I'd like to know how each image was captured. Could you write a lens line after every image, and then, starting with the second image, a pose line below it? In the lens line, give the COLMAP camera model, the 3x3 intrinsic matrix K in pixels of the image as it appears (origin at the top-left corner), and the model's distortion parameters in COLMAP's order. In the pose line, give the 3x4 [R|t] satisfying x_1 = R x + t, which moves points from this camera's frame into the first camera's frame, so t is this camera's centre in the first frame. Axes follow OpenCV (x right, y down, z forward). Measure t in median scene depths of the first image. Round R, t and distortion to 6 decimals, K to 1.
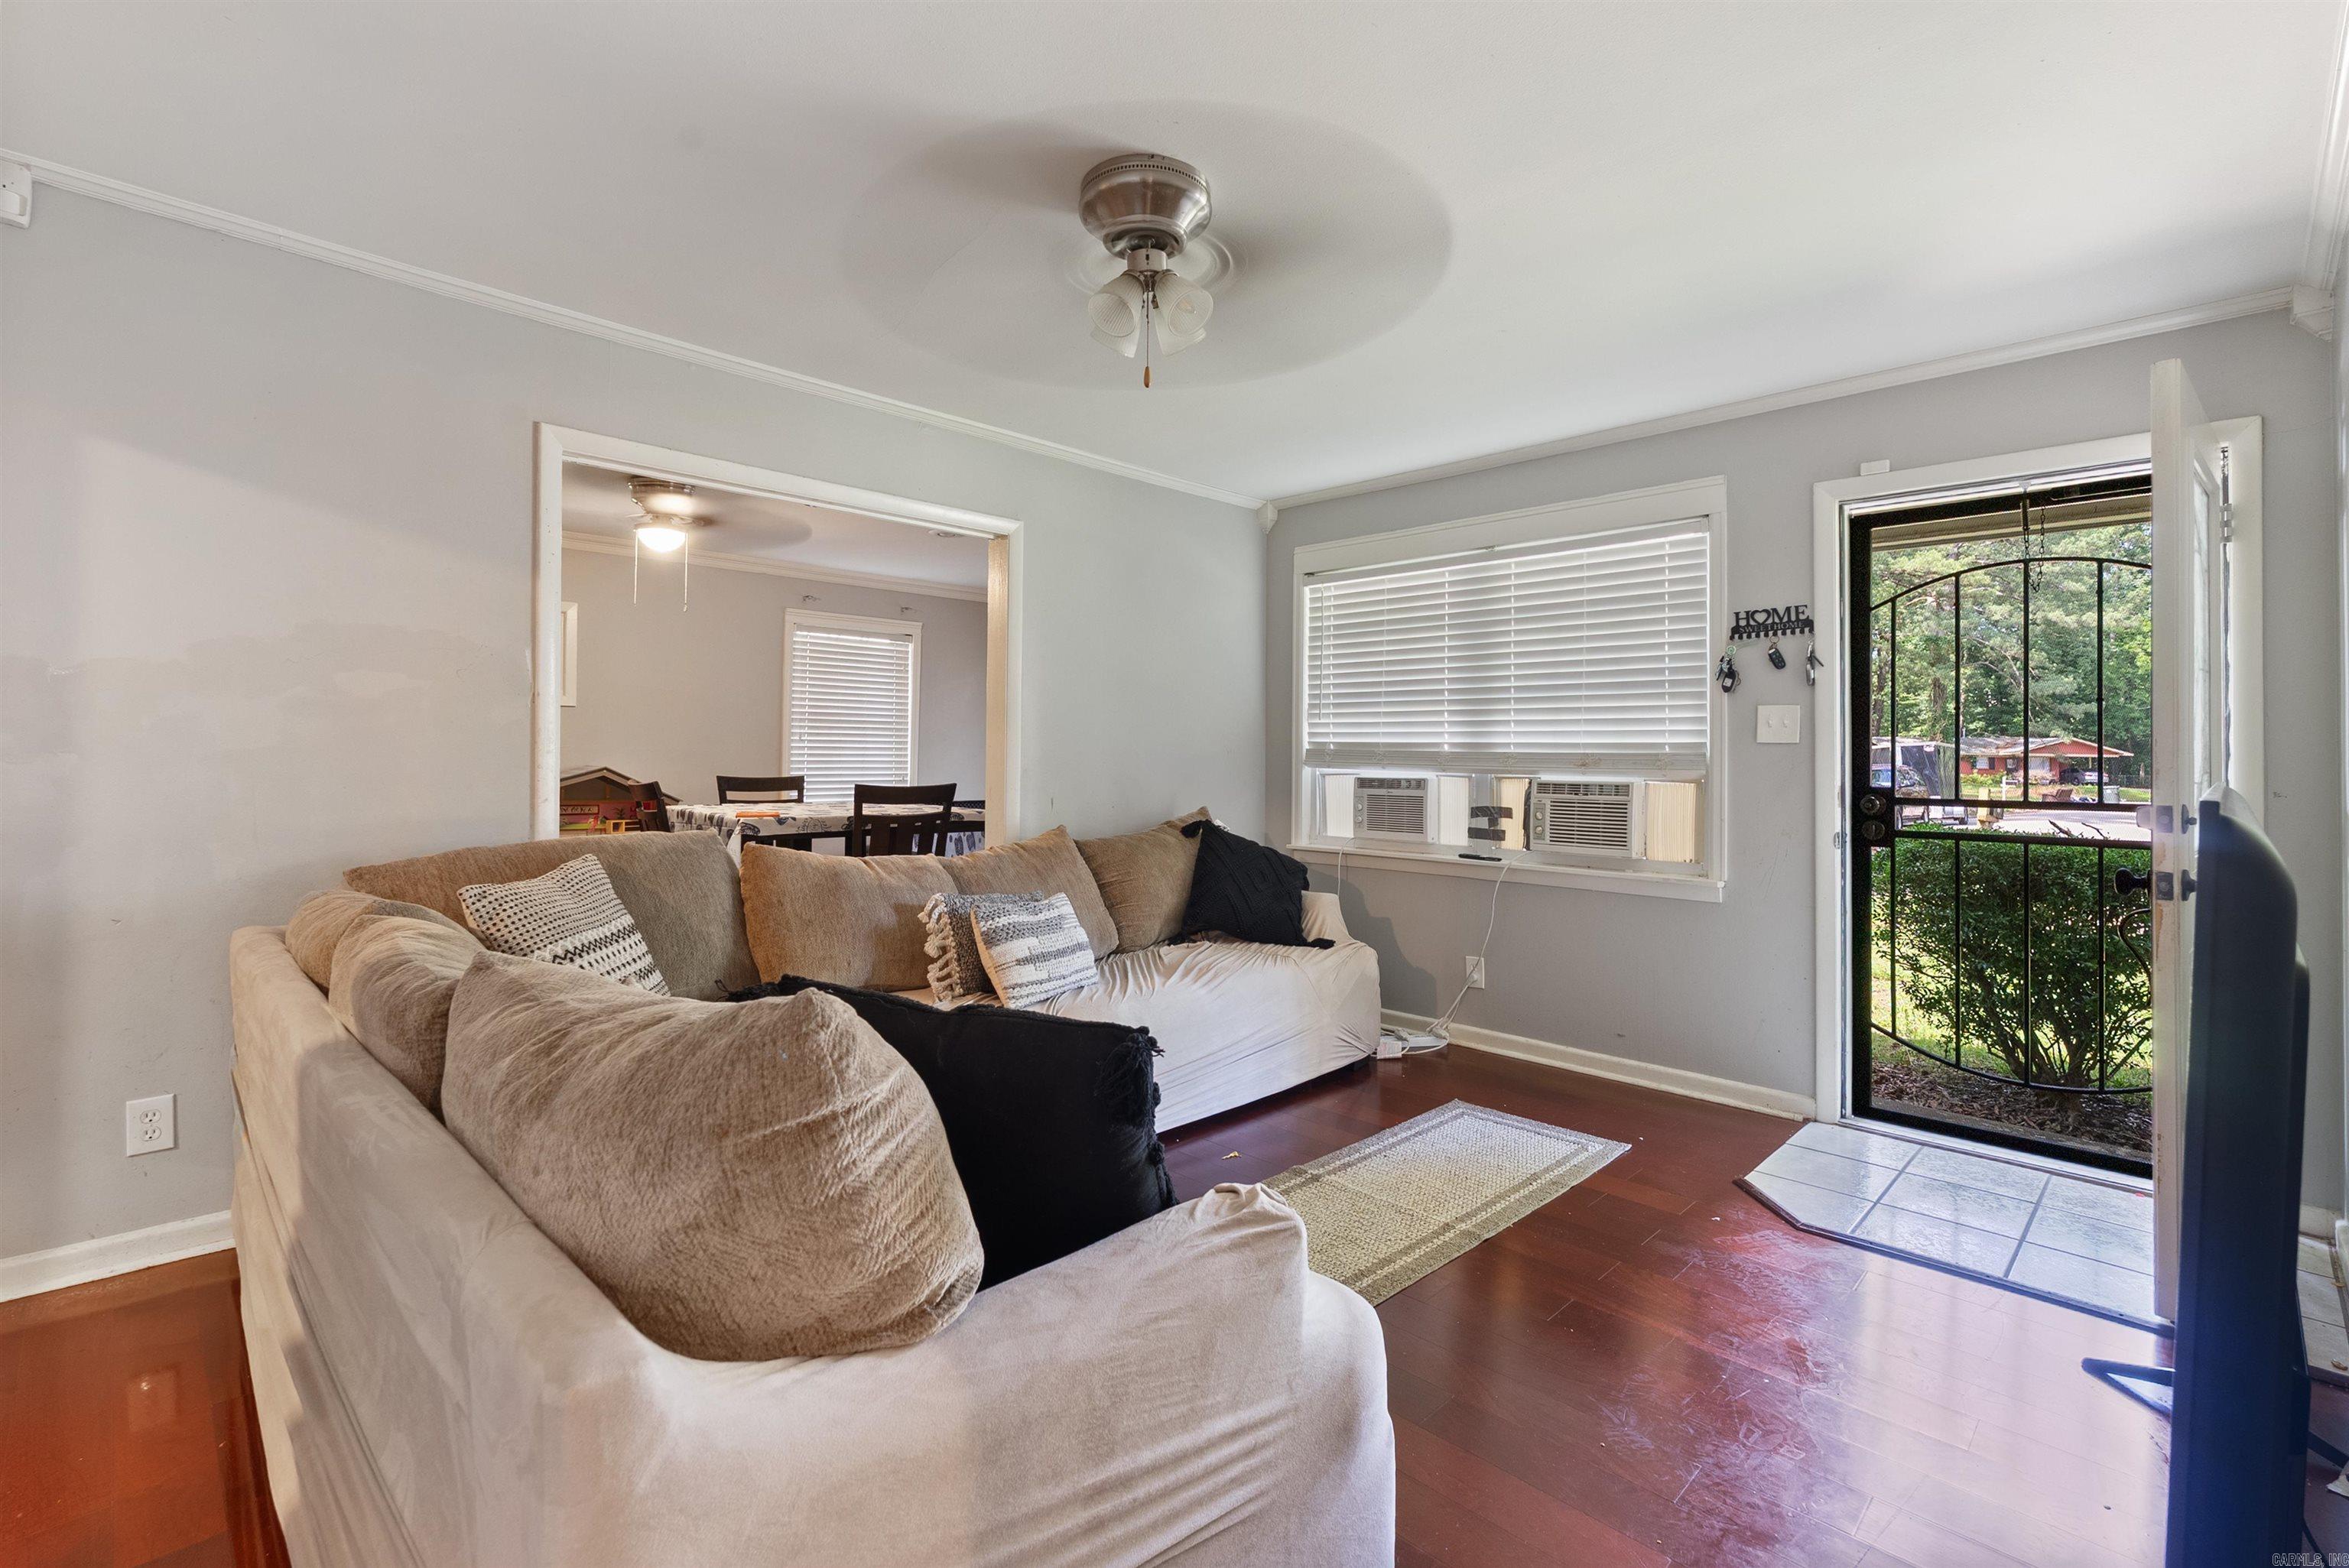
lens RADIAL K [[1059.0, 0, 1168.3], [0, 1059.0, 743.3], [0, 0, 1]] dist [-0.000341, 0.000352]
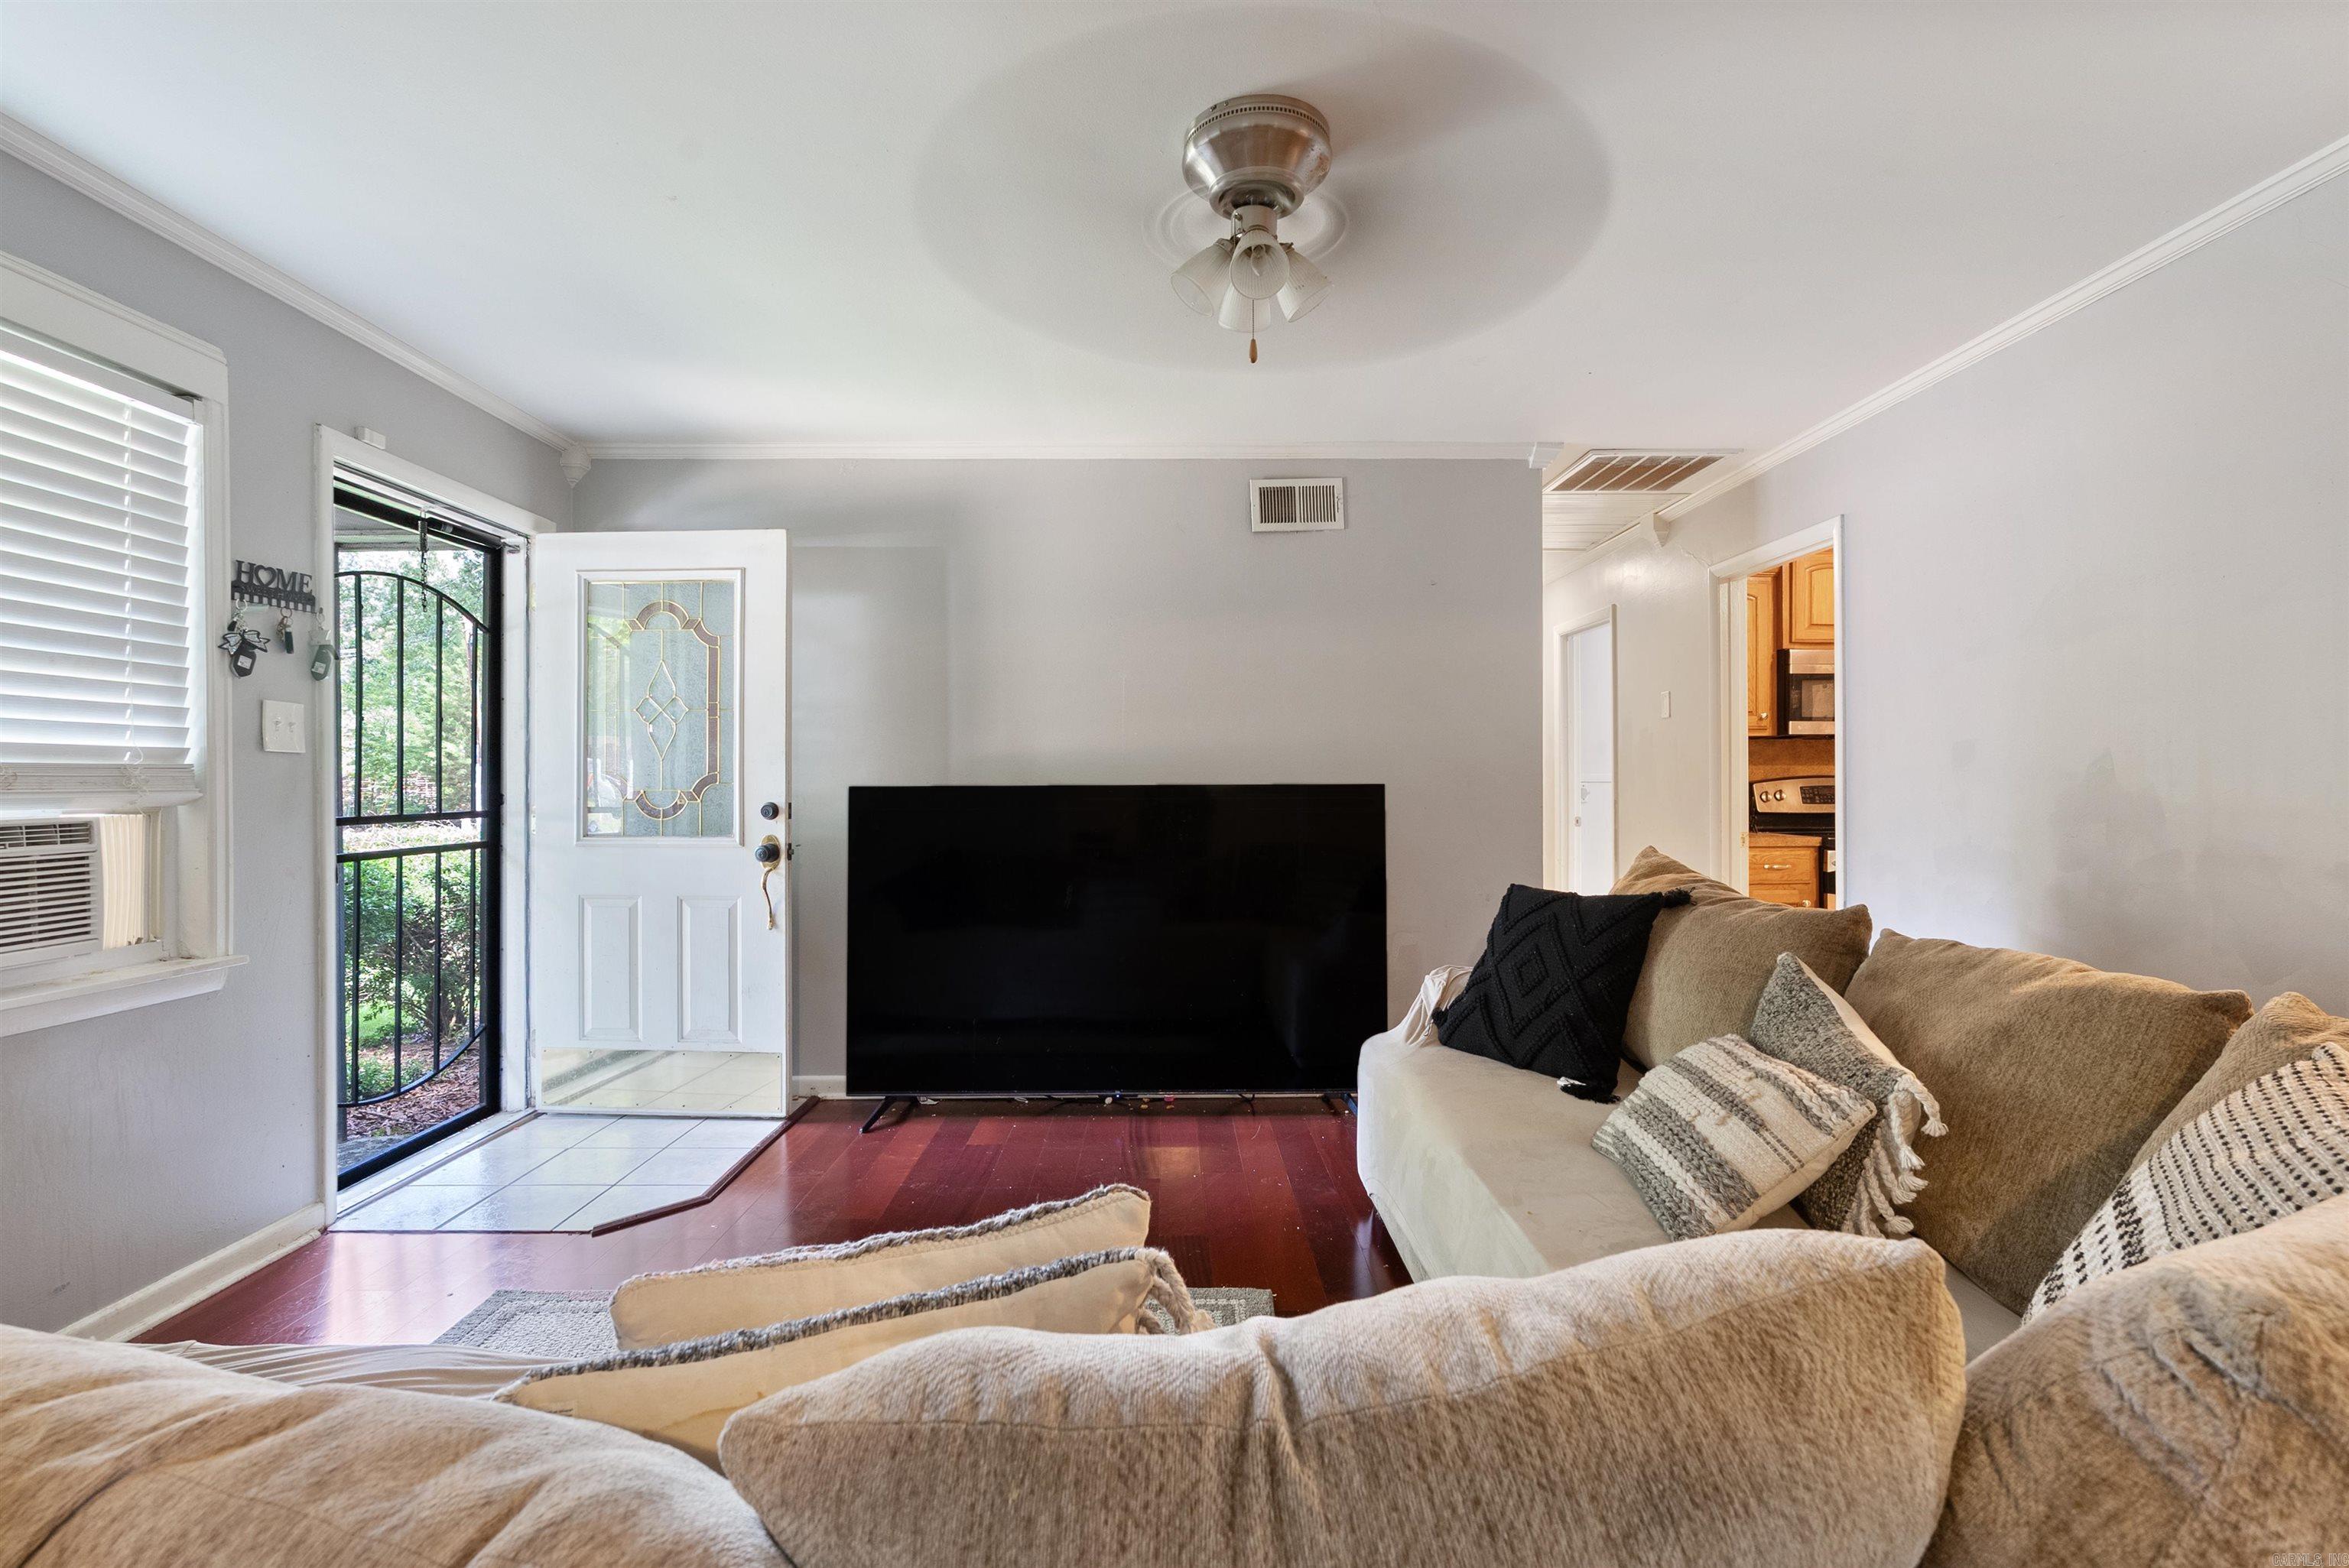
lens RADIAL K [[1048.8, 0, 1171.7], [0, 1048.8, 769.3], [0, 0, 1]] dist [-0.001475, 0.000161]
pose [[-0.717610, -0.001787, 0.696443, -0.331228], [-0.014099, 0.999829, -0.011963, 0.010133], [-0.696303, -0.018404, -0.717512, 0.949715]]
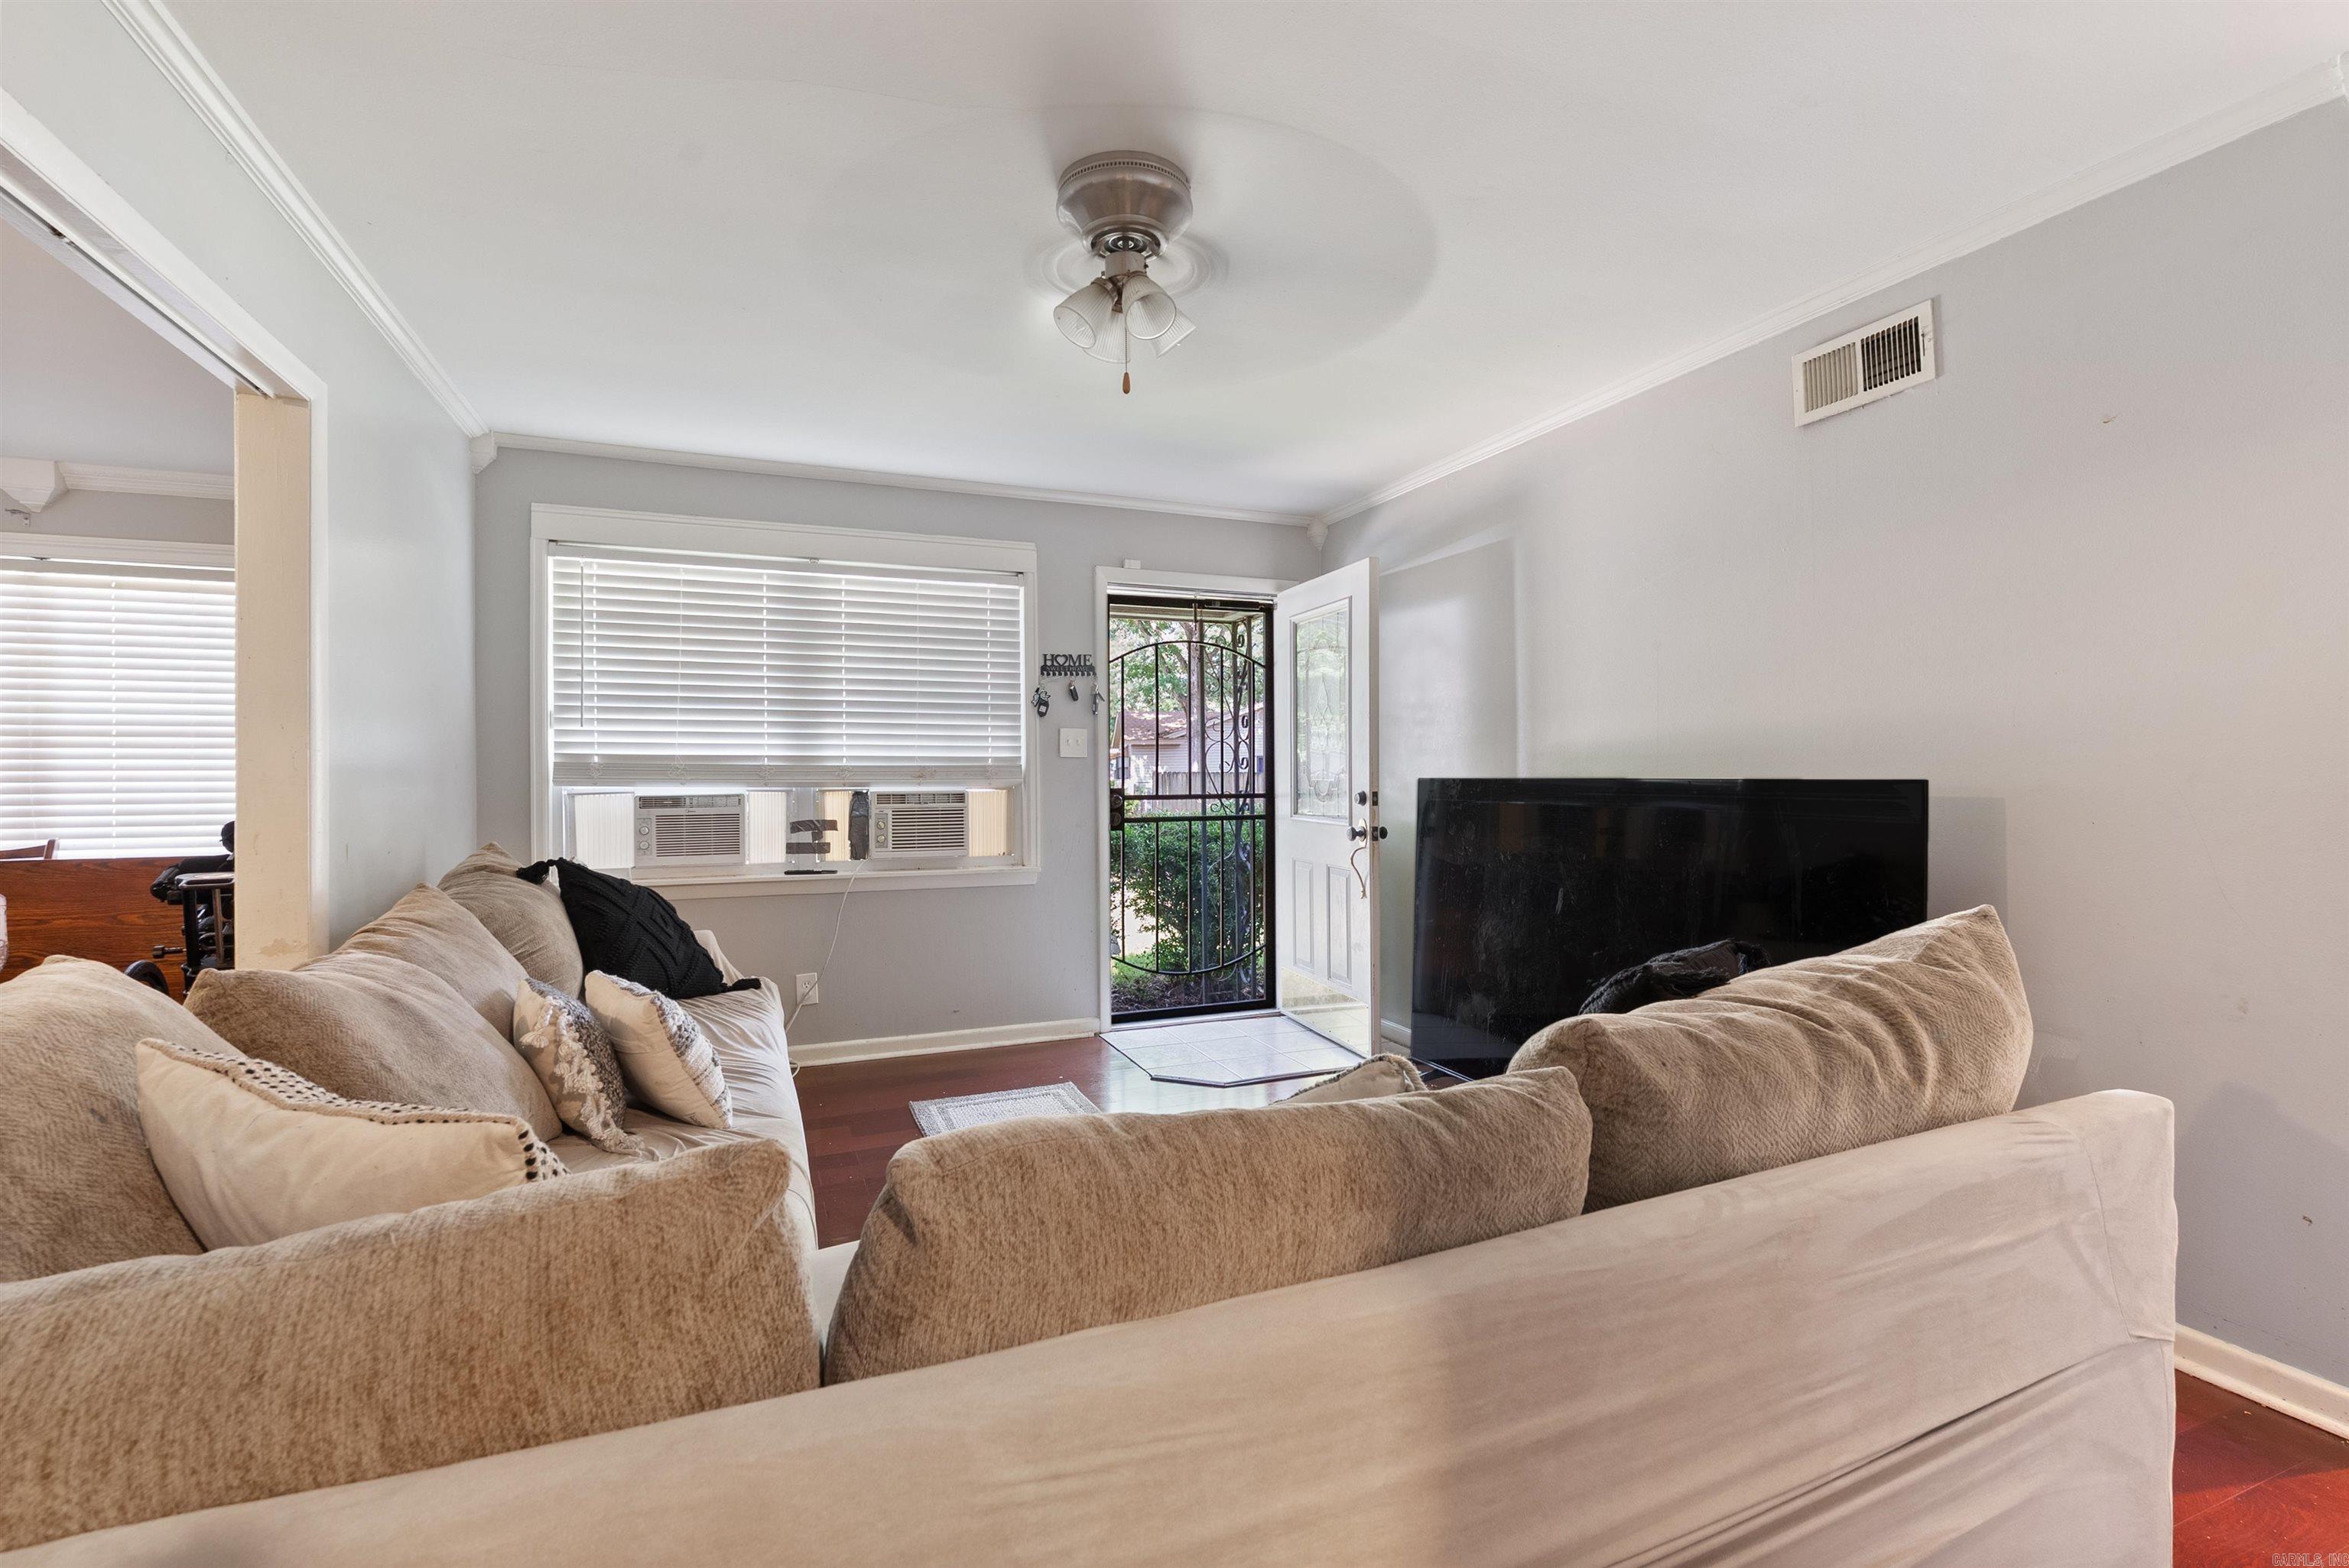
lens RADIAL K [[1048.8, 0, 1171.7], [0, 1048.8, 769.3], [0, 0, 1]] dist [-0.001475, 0.000161]
pose [[0.383088, -0.009838, 0.923659, -0.508957], [-0.004088, 0.999915, 0.012346, -0.001478], [-0.923703, -0.008505, 0.383016, 0.335140]]
